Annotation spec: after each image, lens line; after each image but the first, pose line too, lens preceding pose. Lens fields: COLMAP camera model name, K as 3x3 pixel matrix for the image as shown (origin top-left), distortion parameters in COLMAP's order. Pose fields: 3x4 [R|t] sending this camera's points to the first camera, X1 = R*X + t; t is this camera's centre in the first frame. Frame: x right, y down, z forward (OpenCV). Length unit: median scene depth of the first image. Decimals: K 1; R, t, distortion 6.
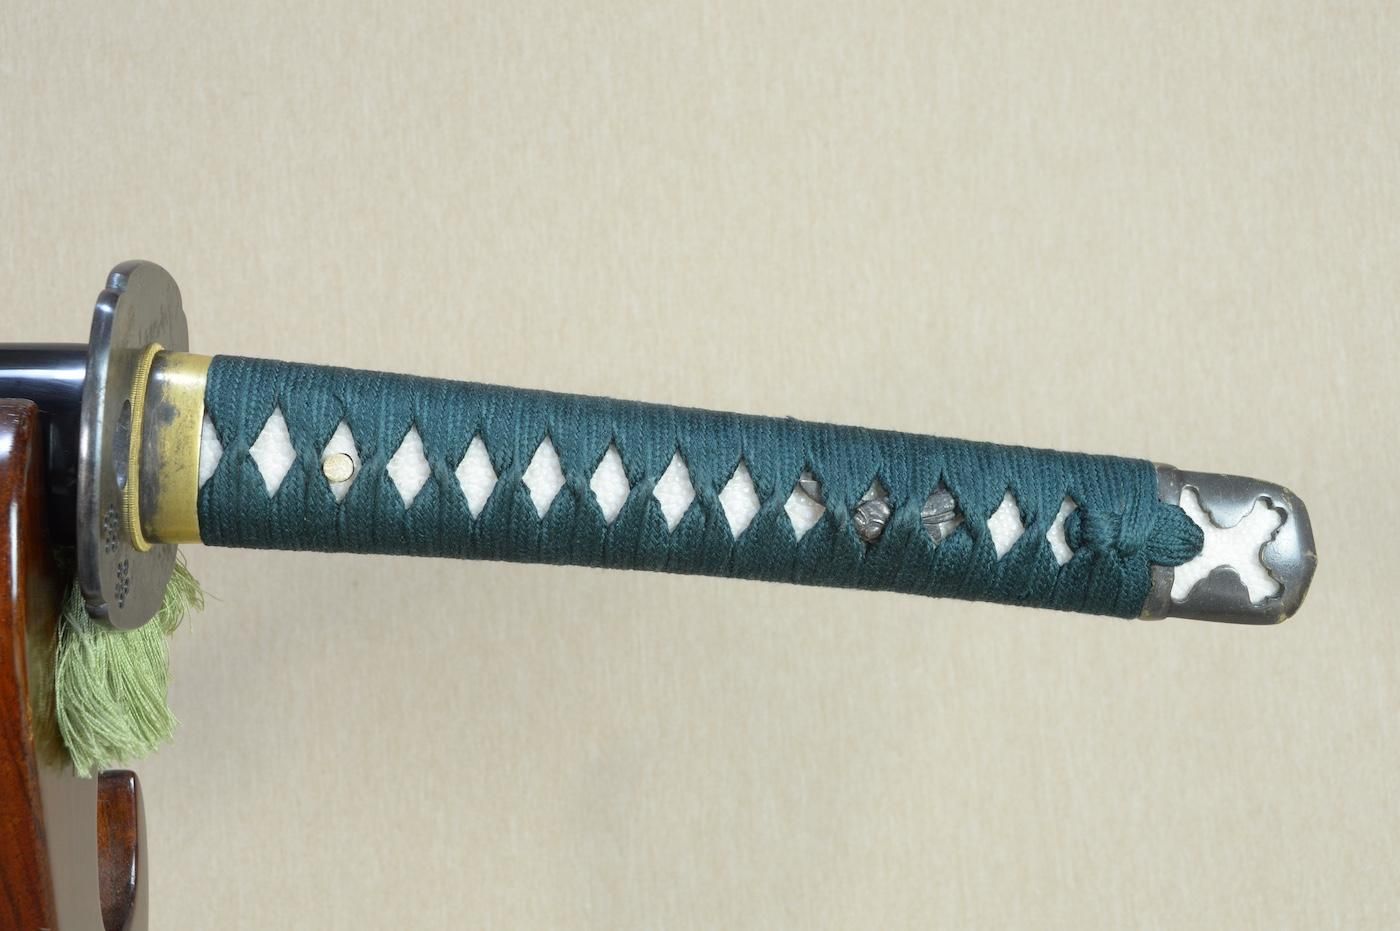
lens RADIAL K [[1882.4, 0, 700.0], [0, 1882.4, 465.5], [0, 0, 1]] dist [0.061564, 0.044387]
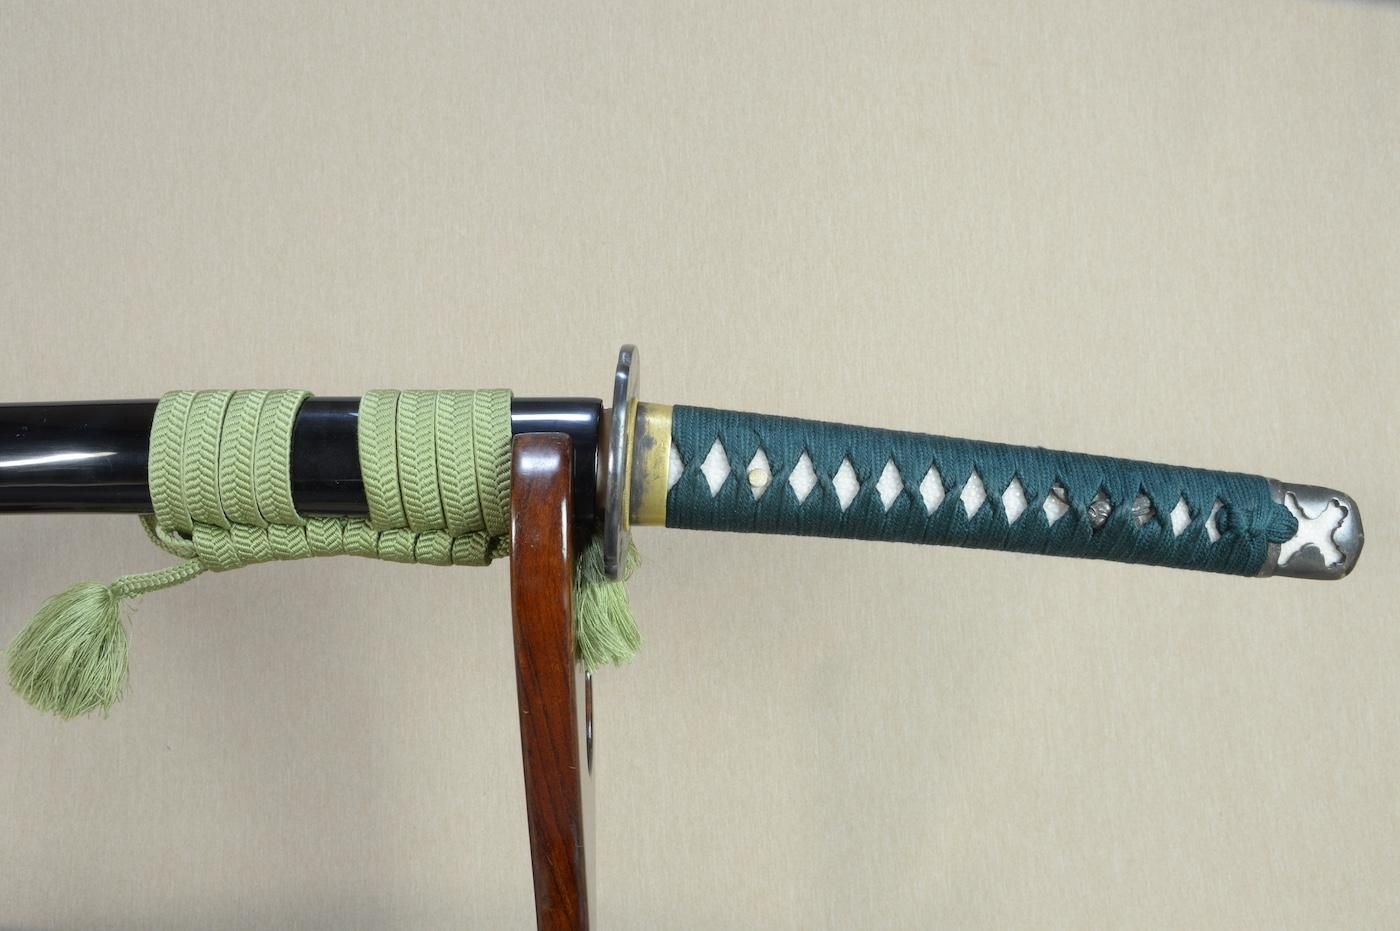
lens RADIAL K [[1165.6, 0, 700.0], [0, 1165.6, 465.5], [0, 0, 1]] dist [-0.193011, 0.113605]
pose [[0.998622, 0.005857, -0.052148, -0.186551], [-0.006185, 0.999962, -0.006132, -0.003022], [0.052110, 0.006446, 0.998621, 0.046666]]
